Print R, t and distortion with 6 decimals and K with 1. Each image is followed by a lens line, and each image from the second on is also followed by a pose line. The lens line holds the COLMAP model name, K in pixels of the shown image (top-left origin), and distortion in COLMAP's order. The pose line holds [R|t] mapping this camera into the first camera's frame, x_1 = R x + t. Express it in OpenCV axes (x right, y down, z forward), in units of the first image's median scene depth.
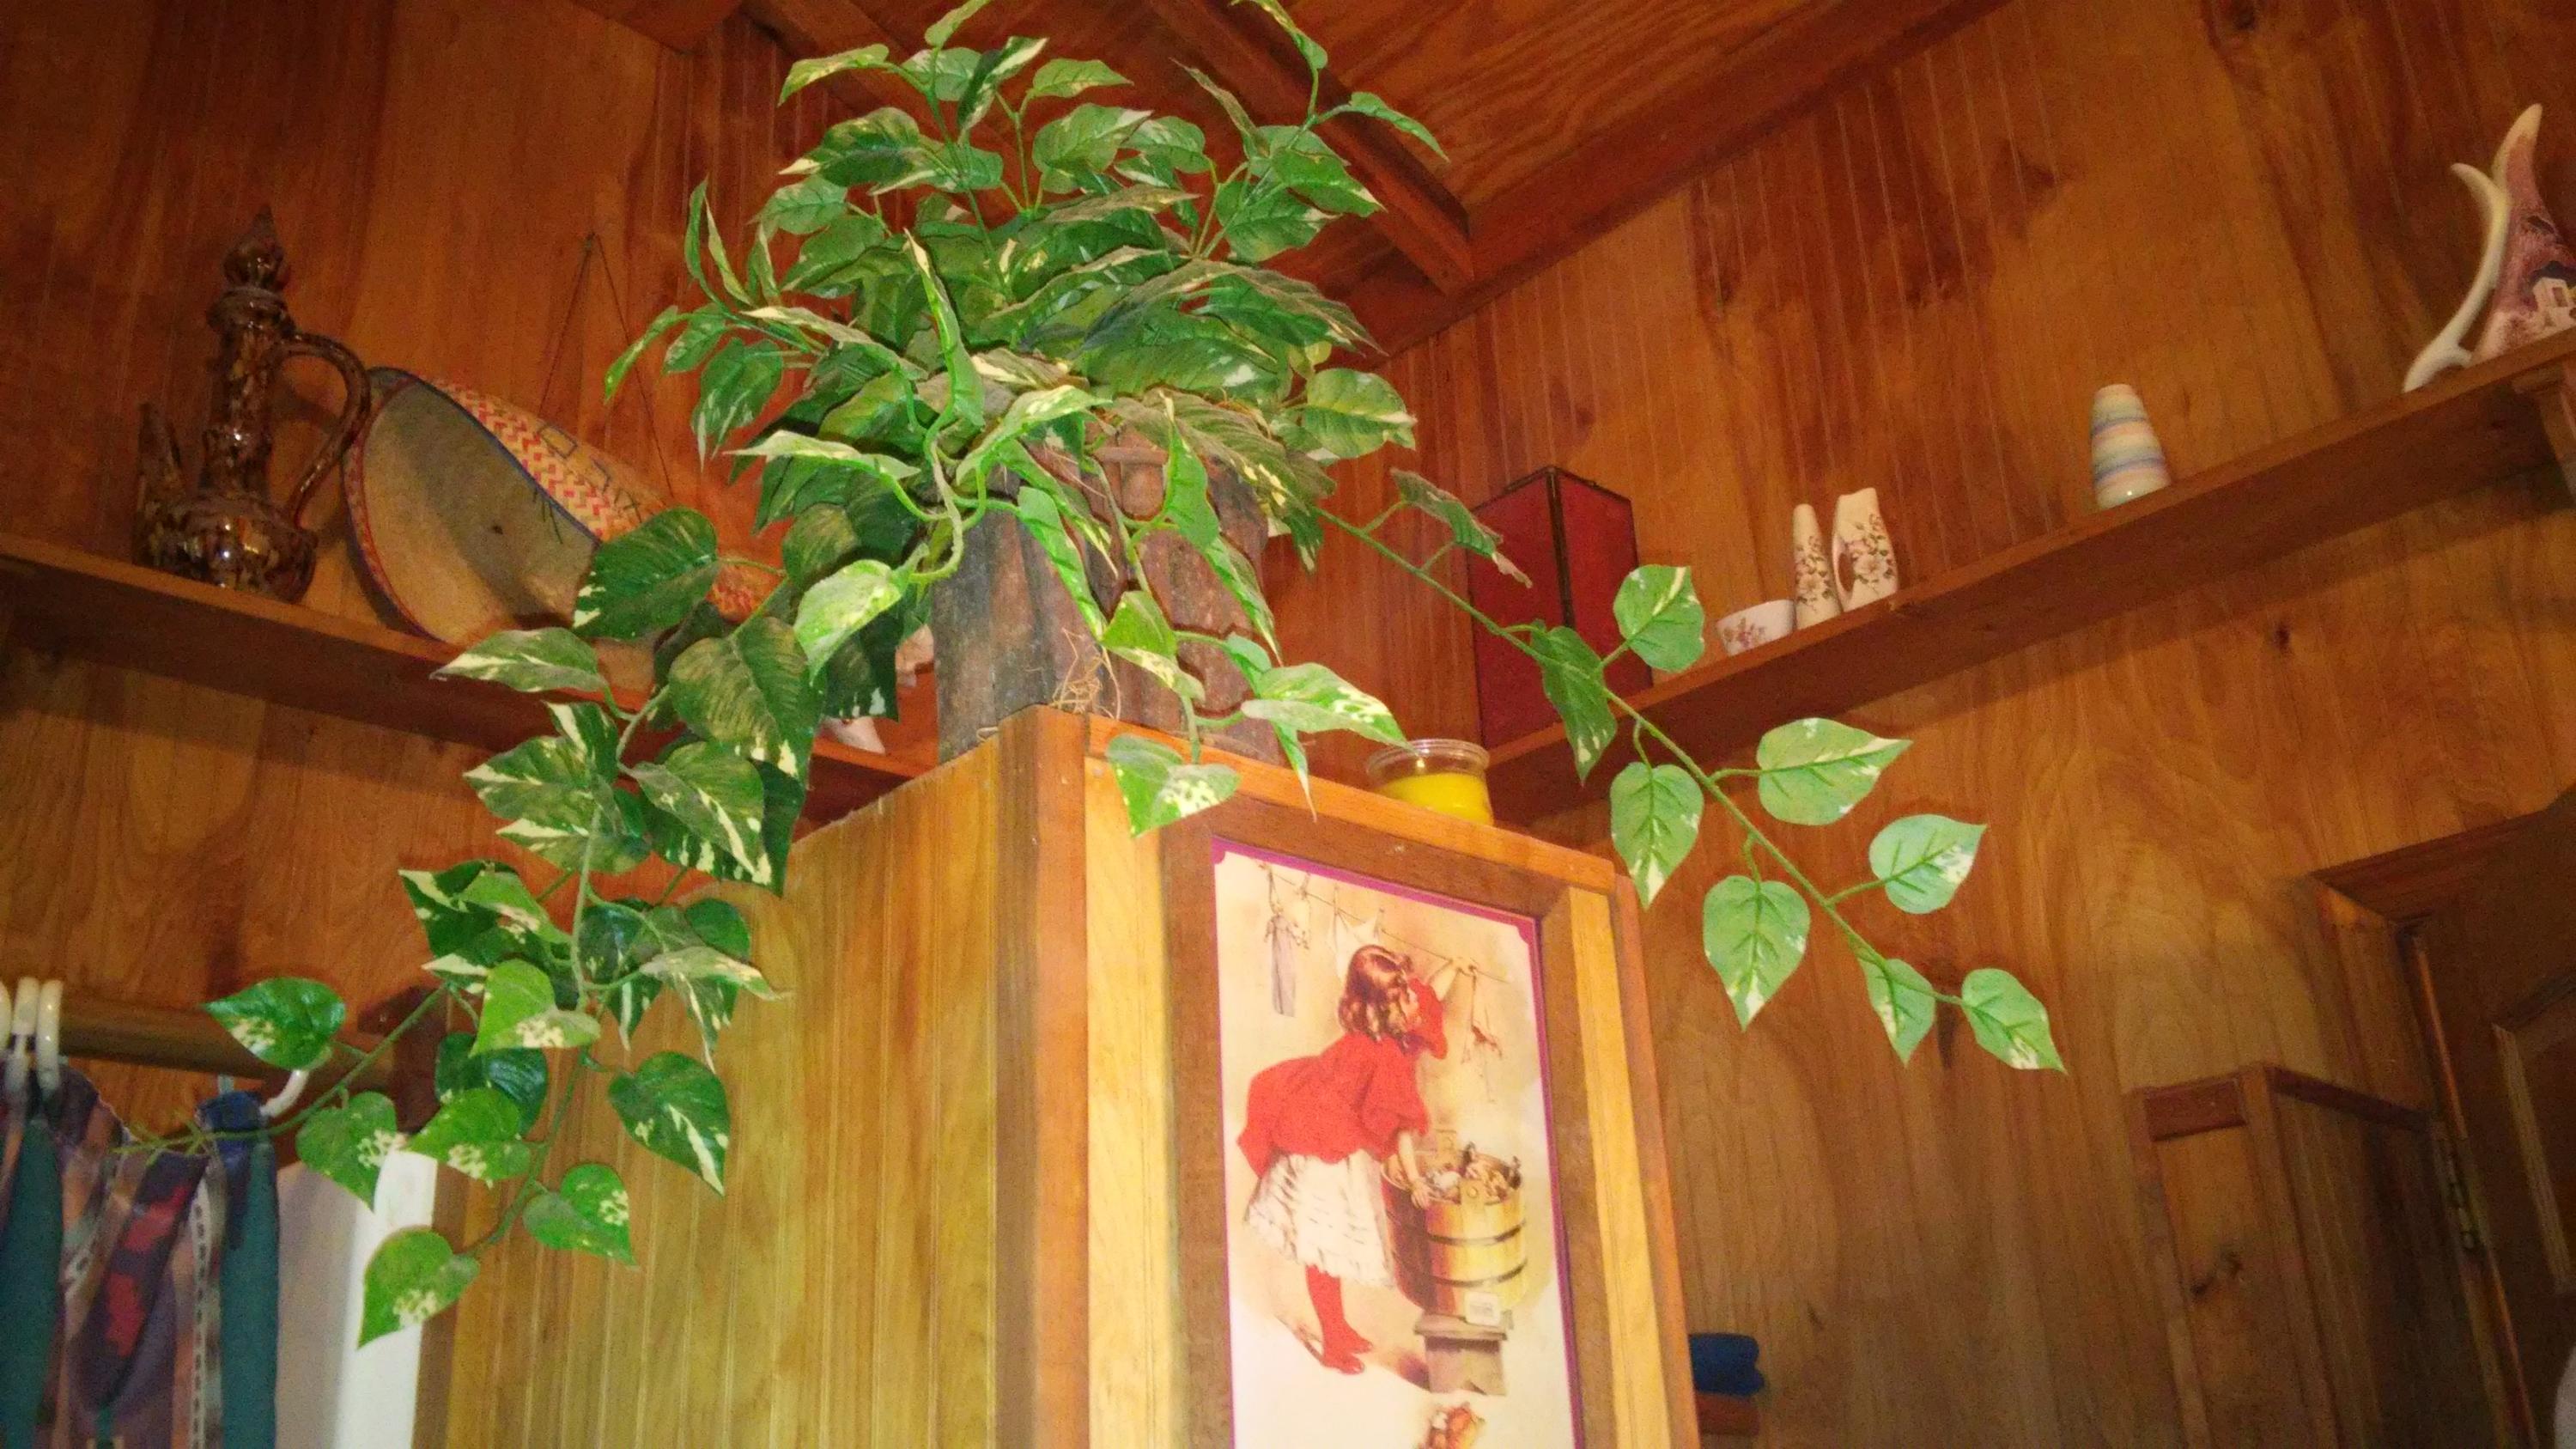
lens RADIAL K [[2124.0, 0, 1212.2], [0, 2124.0, 679.0], [0, 0, 1]] dist [0.050839, -0.132065]
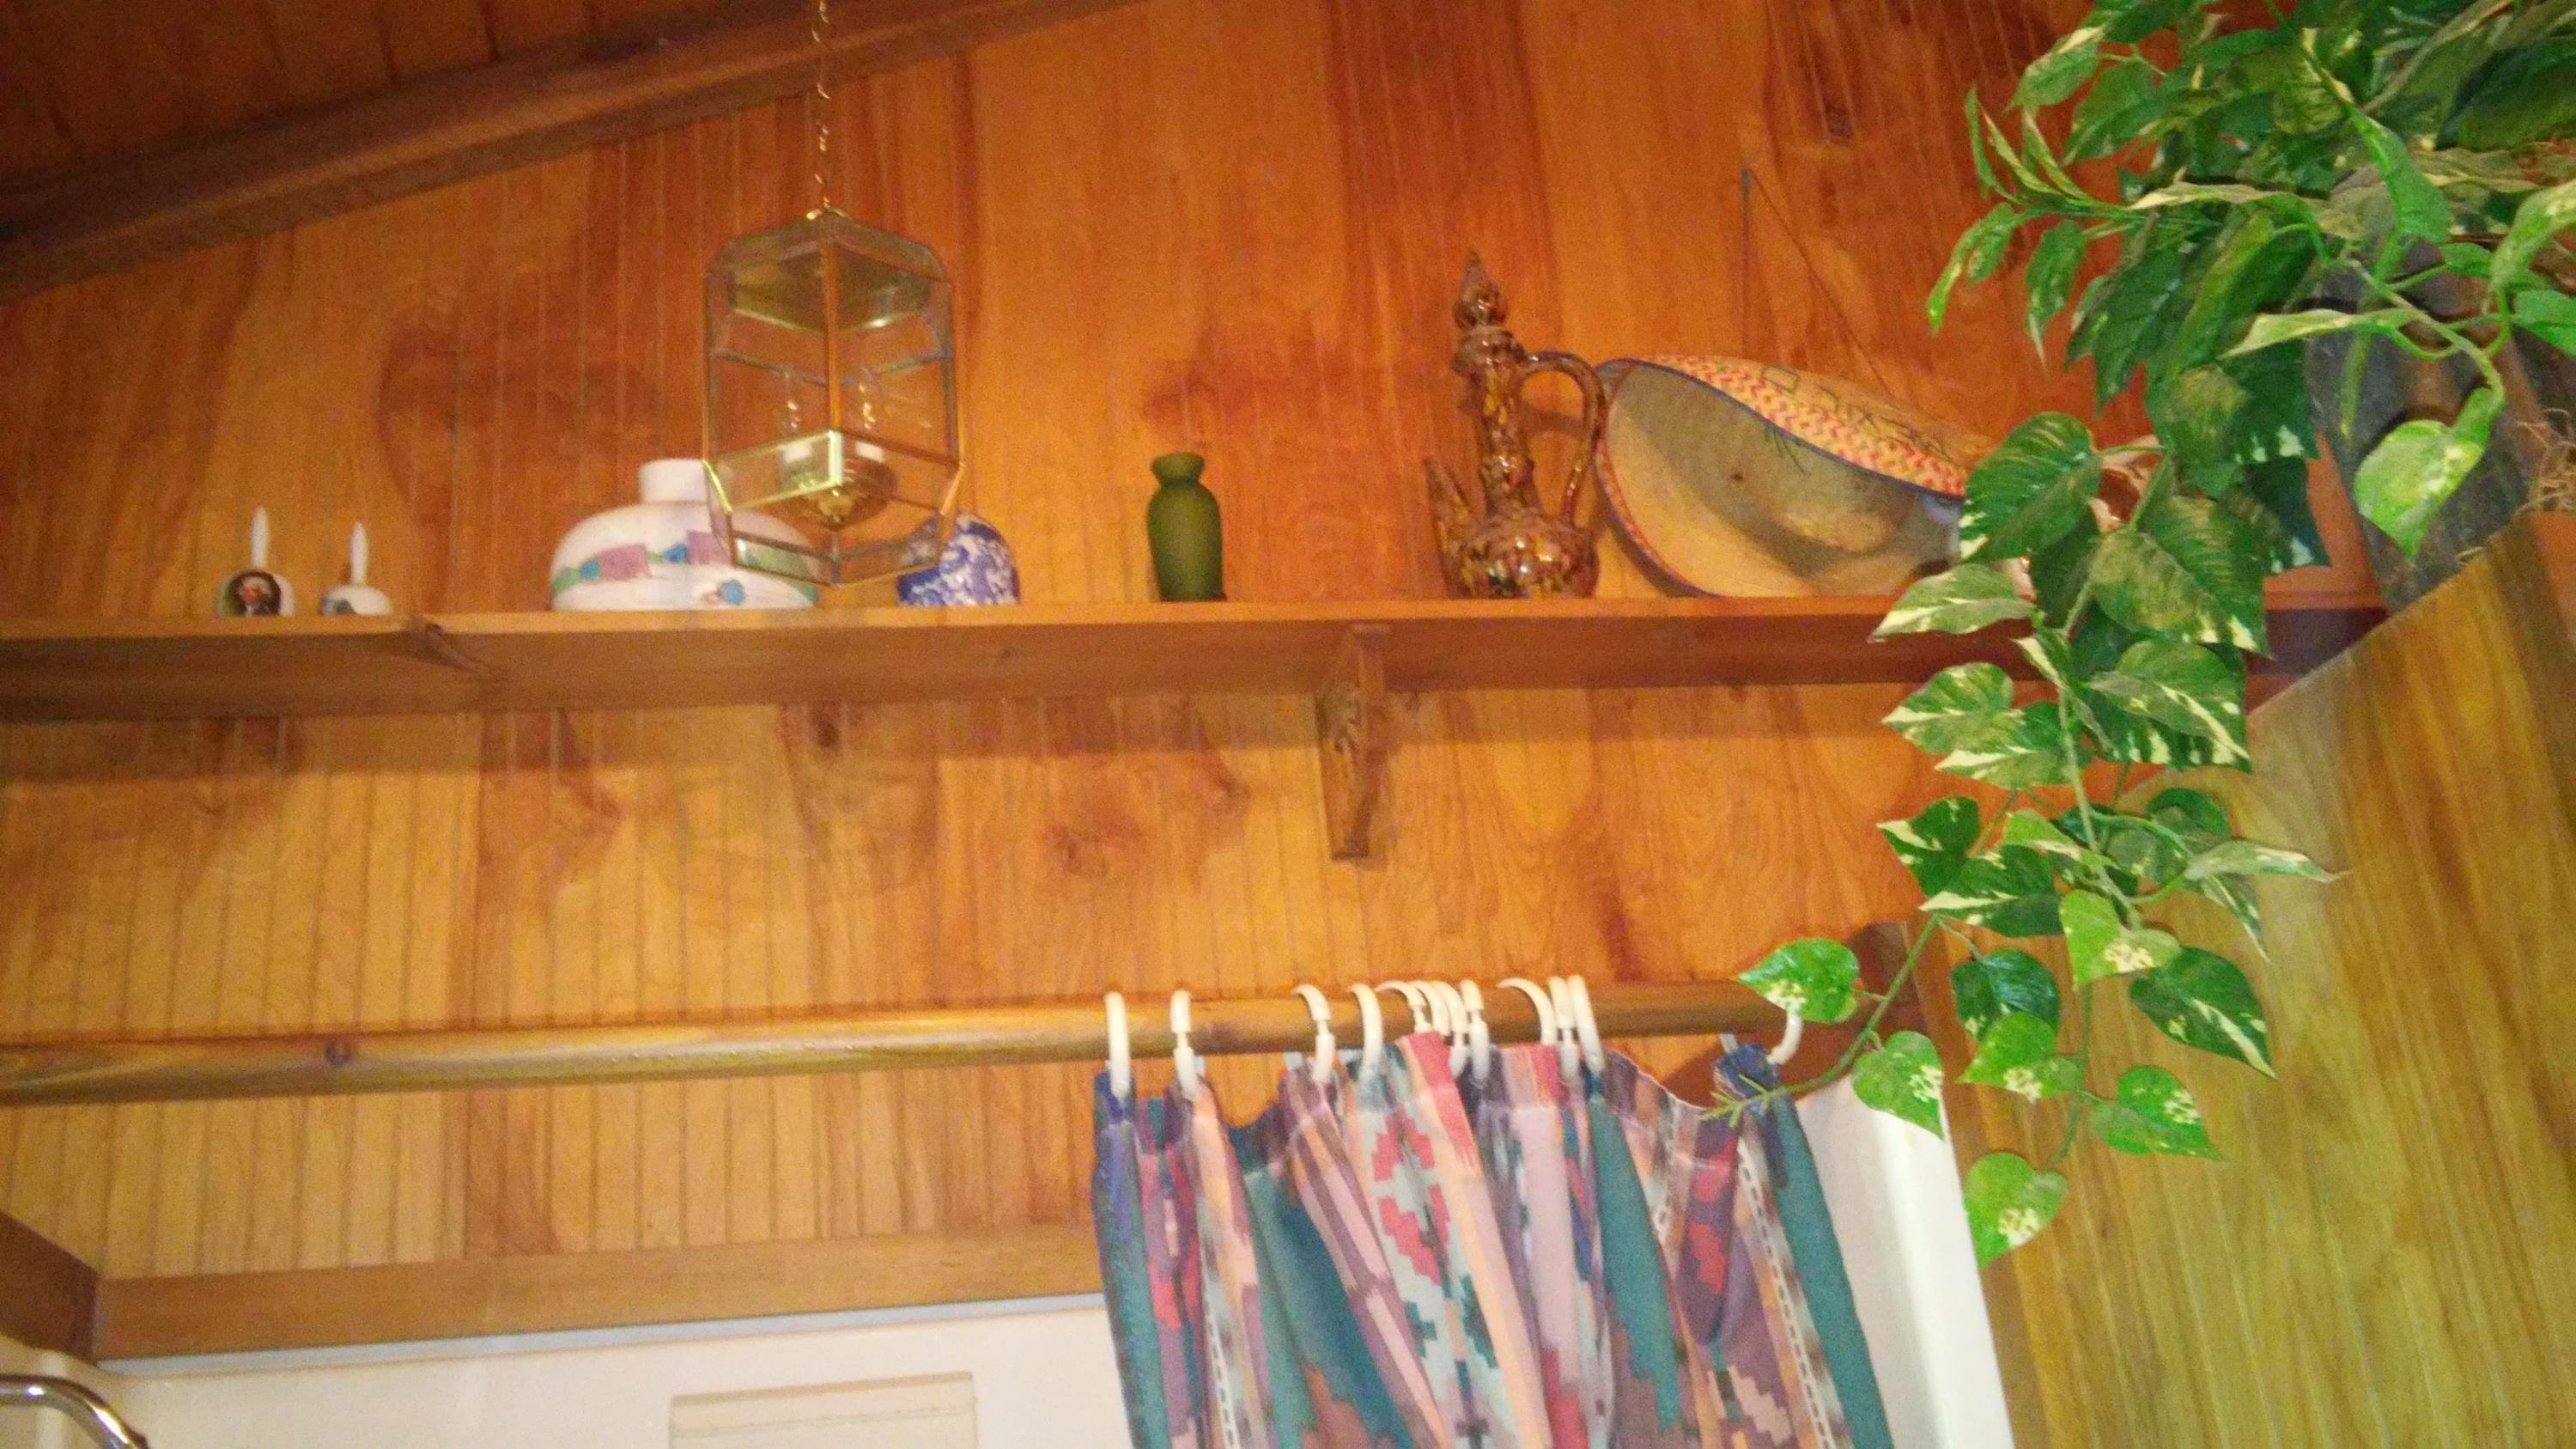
lens RADIAL K [[2124.0, 0, 1212.2], [0, 2124.0, 679.0], [0, 0, 1]] dist [0.050839, -0.132065]
pose [[0.841125, -0.229667, -0.489655, -0.113205], [0.255359, 0.966733, -0.014781, -0.044117], [0.476761, -0.112605, 0.871791, -0.063809]]
